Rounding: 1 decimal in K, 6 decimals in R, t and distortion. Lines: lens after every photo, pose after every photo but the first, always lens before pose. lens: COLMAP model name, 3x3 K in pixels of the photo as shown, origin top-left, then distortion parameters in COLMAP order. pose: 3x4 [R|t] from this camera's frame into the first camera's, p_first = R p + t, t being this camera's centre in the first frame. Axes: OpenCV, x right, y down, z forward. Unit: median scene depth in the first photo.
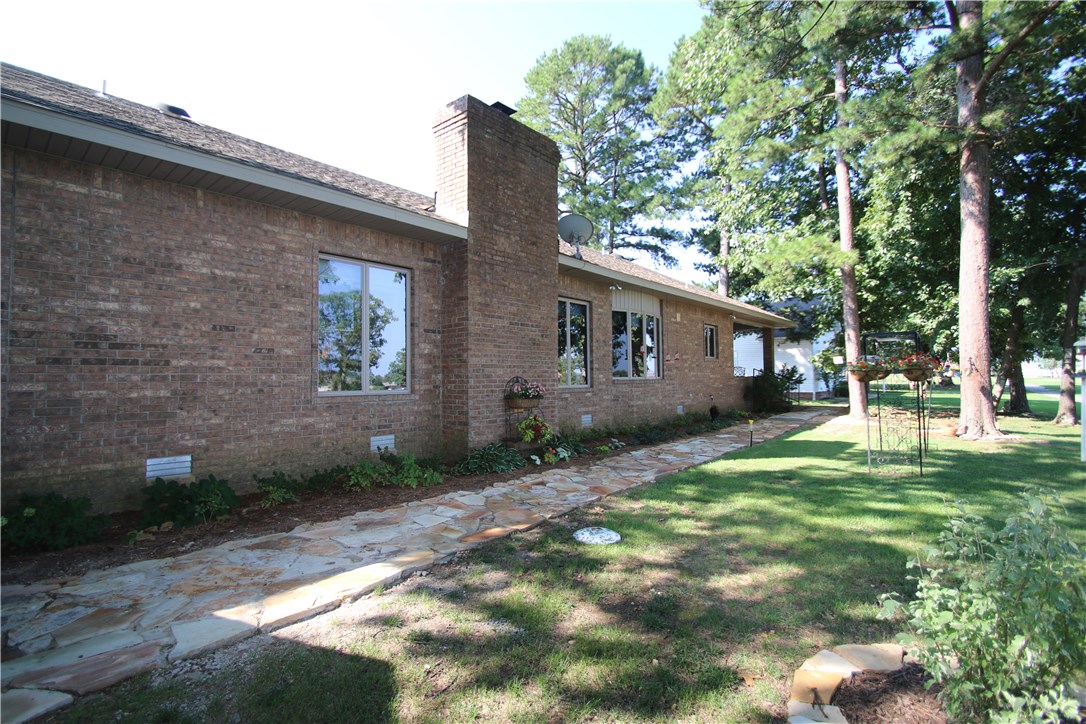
lens RADIAL K [[496.9, 0, 527.5], [0, 496.9, 359.2], [0, 0, 1]] dist [0.011303, -0.014622]
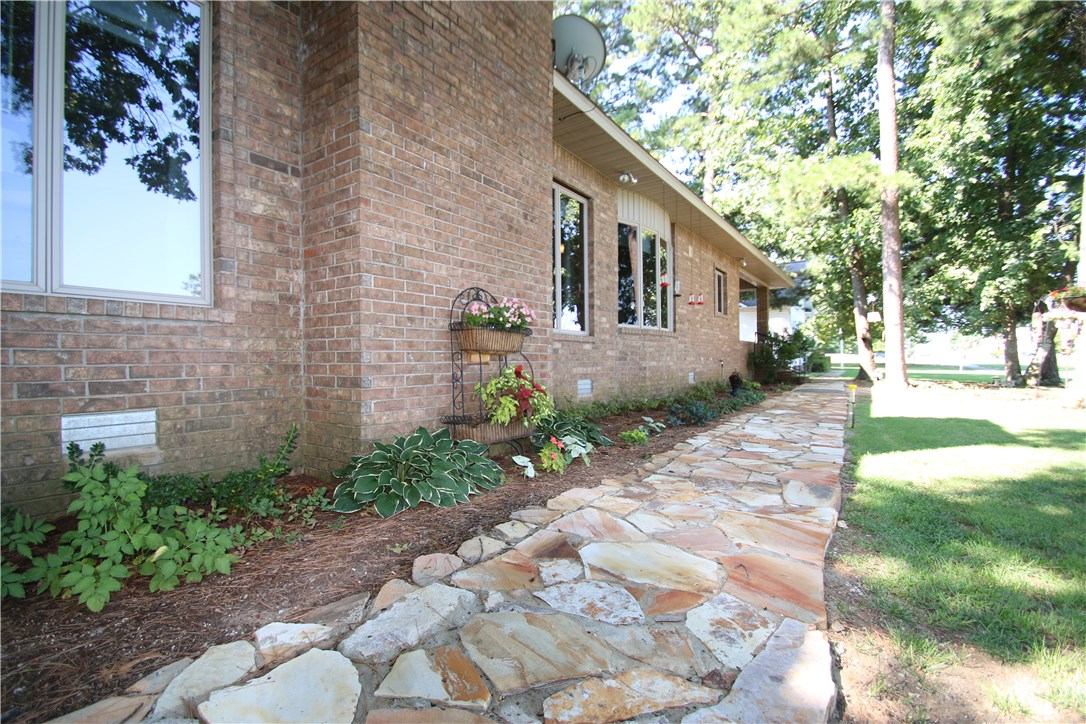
lens RADIAL K [[496.9, 0, 527.5], [0, 496.9, 359.2], [0, 0, 1]] dist [0.011303, -0.014622]
pose [[0.994295, 0.001205, 0.106654, -0.024476], [-0.005115, 0.999324, 0.036400, 0.089095], [-0.106538, -0.036738, 0.993630, 0.541601]]
